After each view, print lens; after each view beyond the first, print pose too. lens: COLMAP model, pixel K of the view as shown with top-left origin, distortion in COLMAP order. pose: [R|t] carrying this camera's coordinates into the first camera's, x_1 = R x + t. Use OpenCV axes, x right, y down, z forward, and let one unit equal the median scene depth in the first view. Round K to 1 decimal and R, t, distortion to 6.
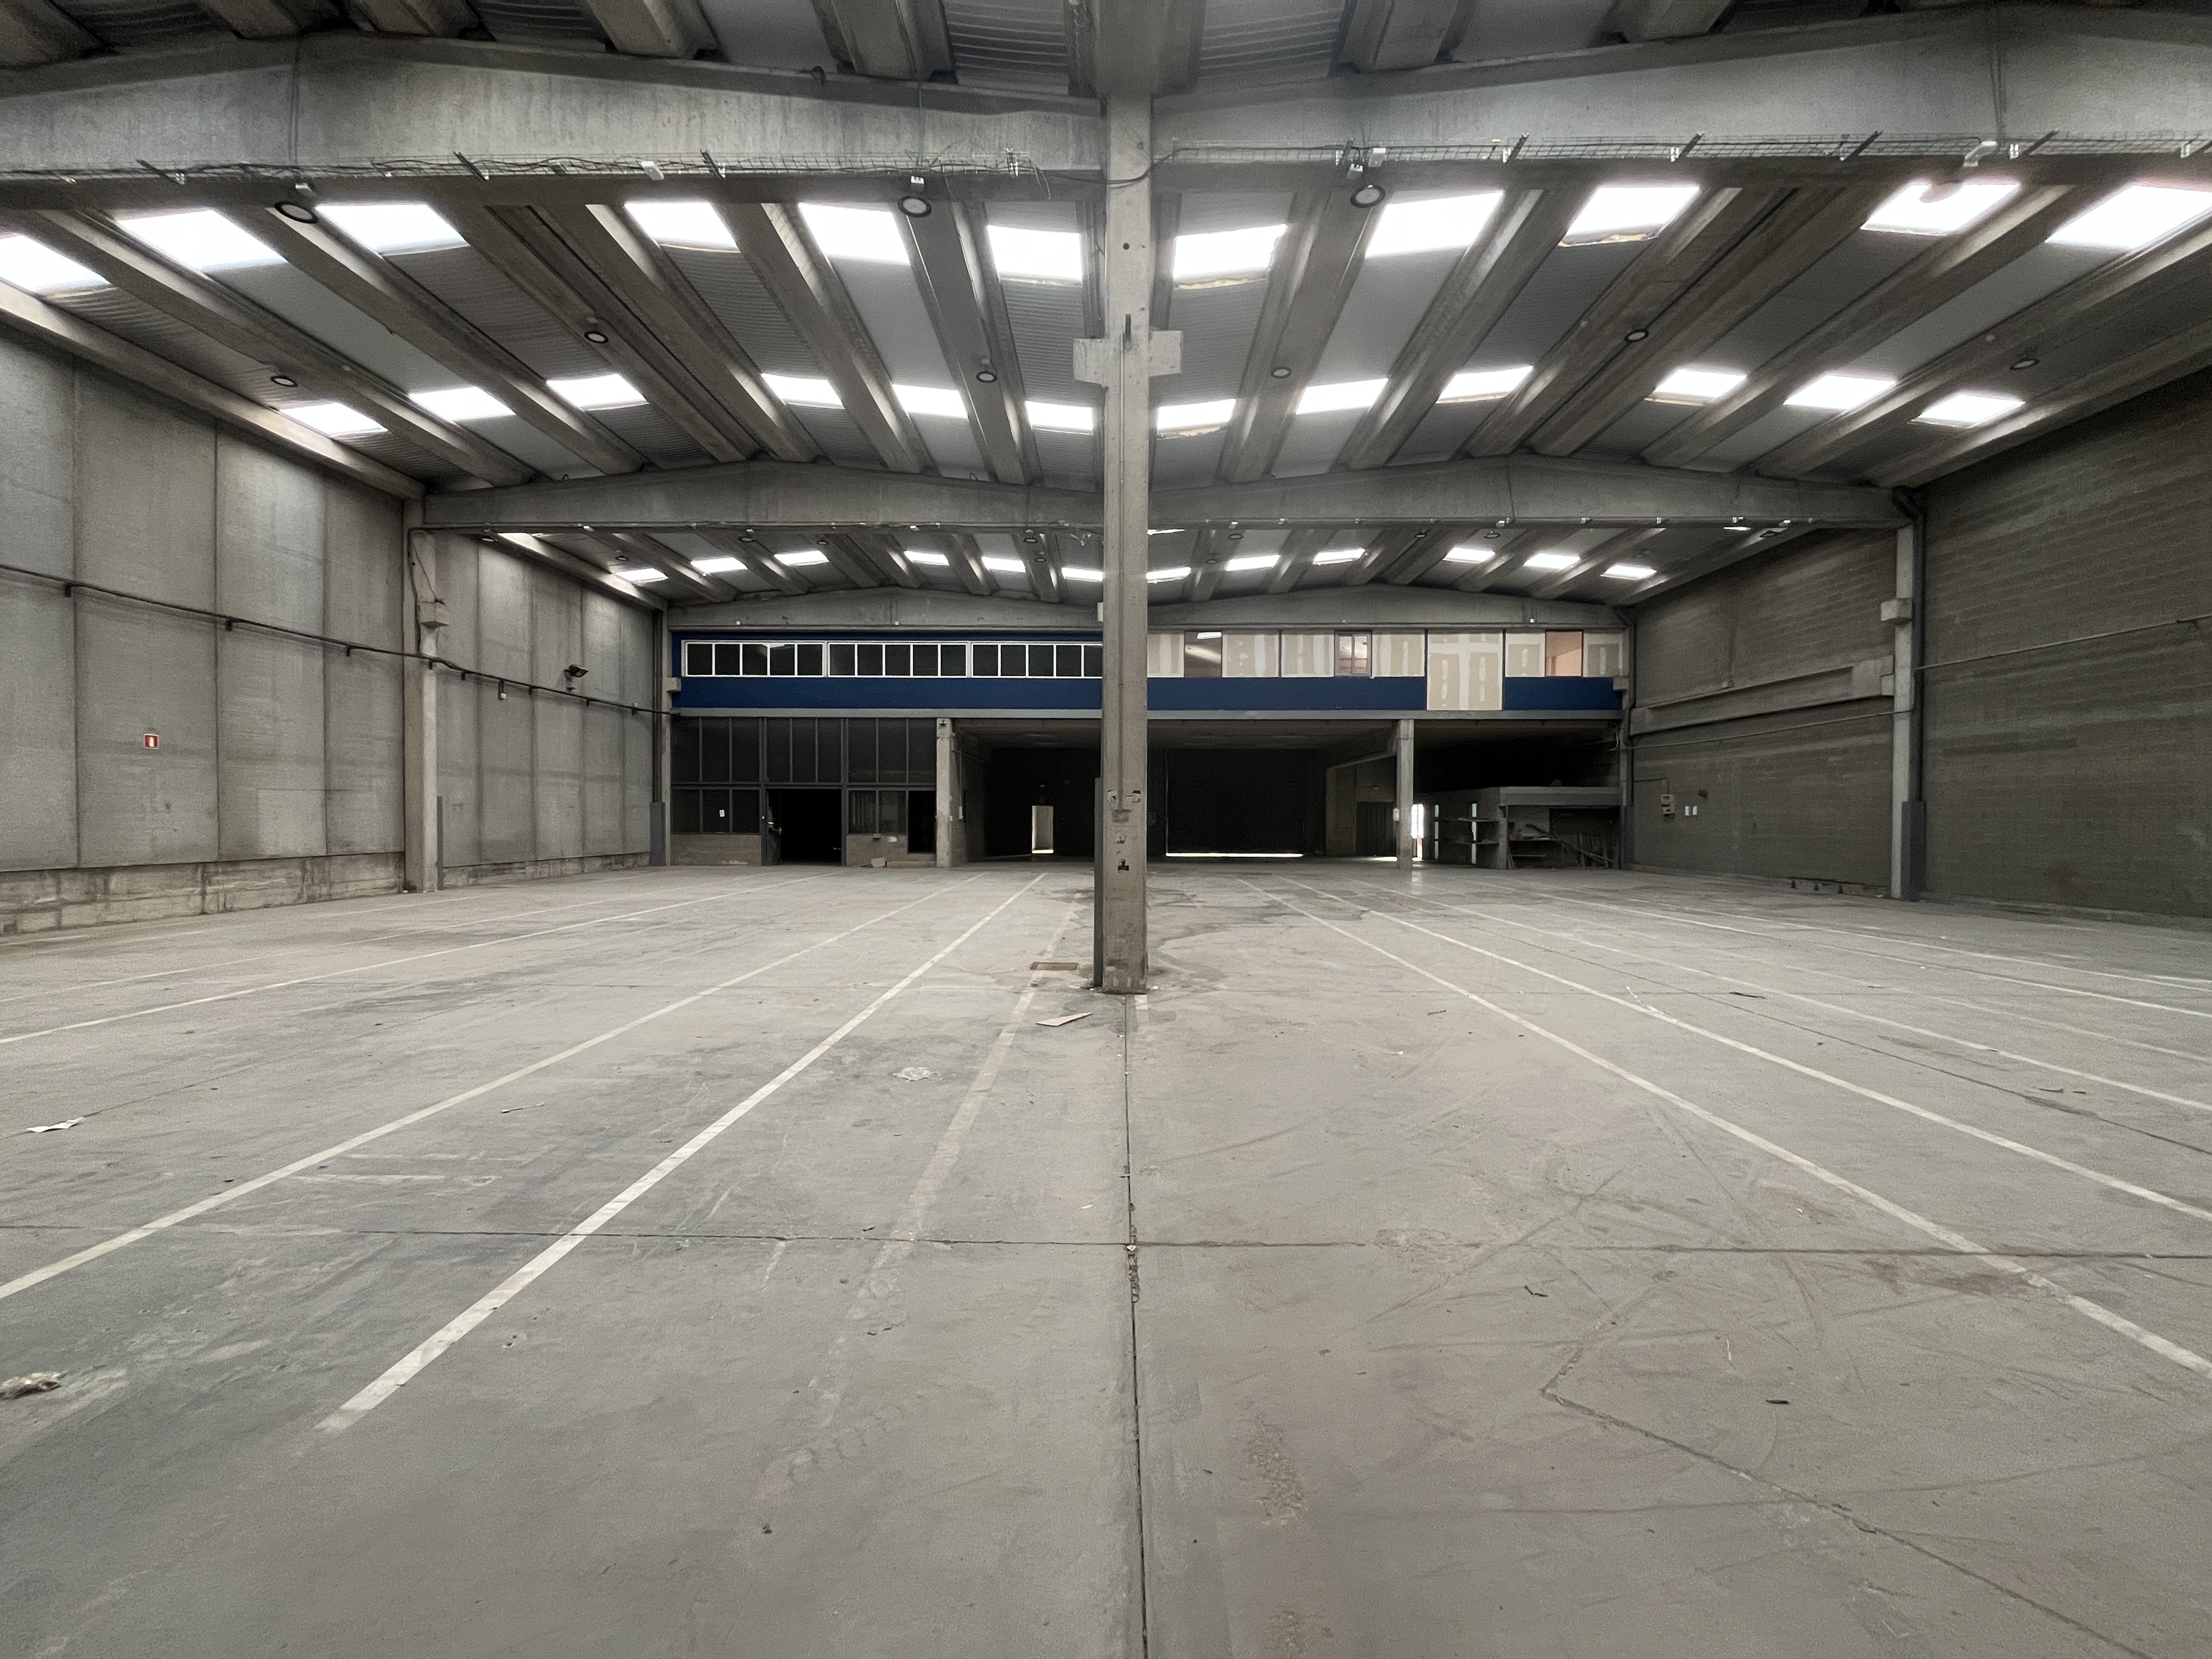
lens RADIAL K [[893.6, 0, 1101.5], [0, 893.6, 832.8], [0, 0, 1]] dist [-0.001954, -0.000485]
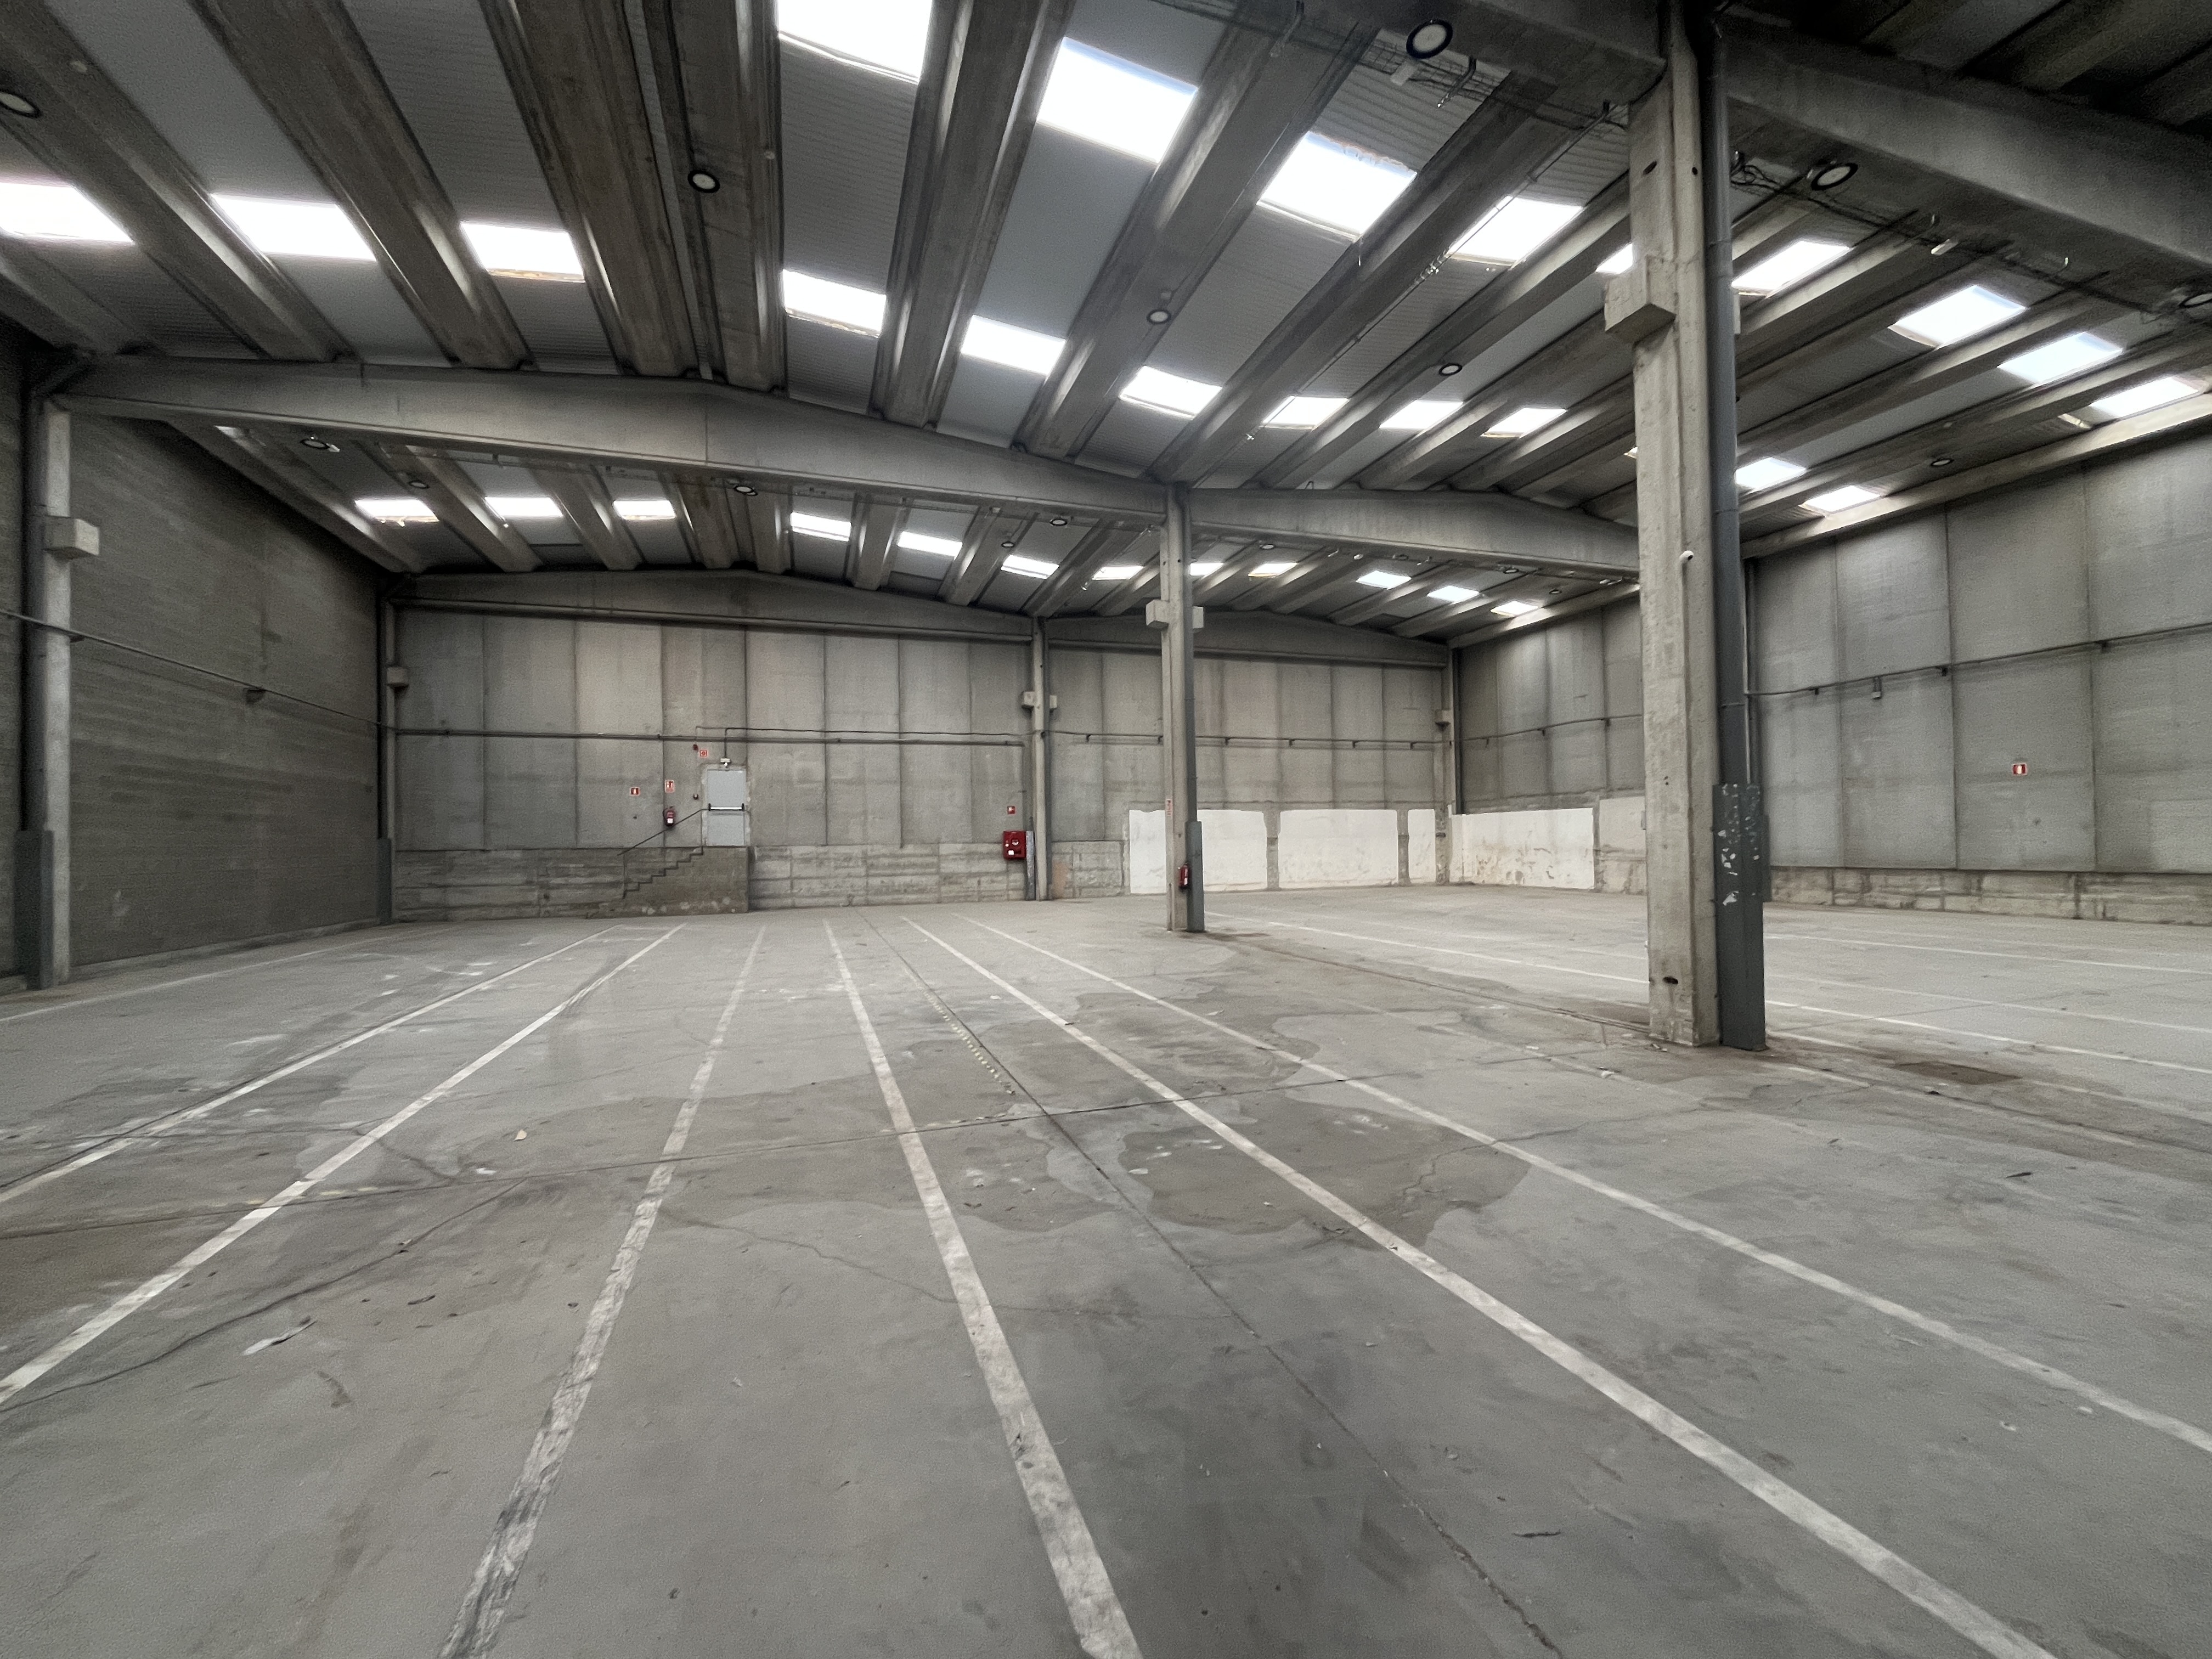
lens RADIAL K [[893.6, 0, 1100.8], [0, 893.6, 830.5], [0, 0, 1]] dist [-0.001954, -0.000485]
pose [[-0.942333, 0.007101, -0.334601, 0.322146], [0.007220, 0.999974, 0.000888, -0.017789], [0.334599, -0.001579, -0.942359, 1.058967]]
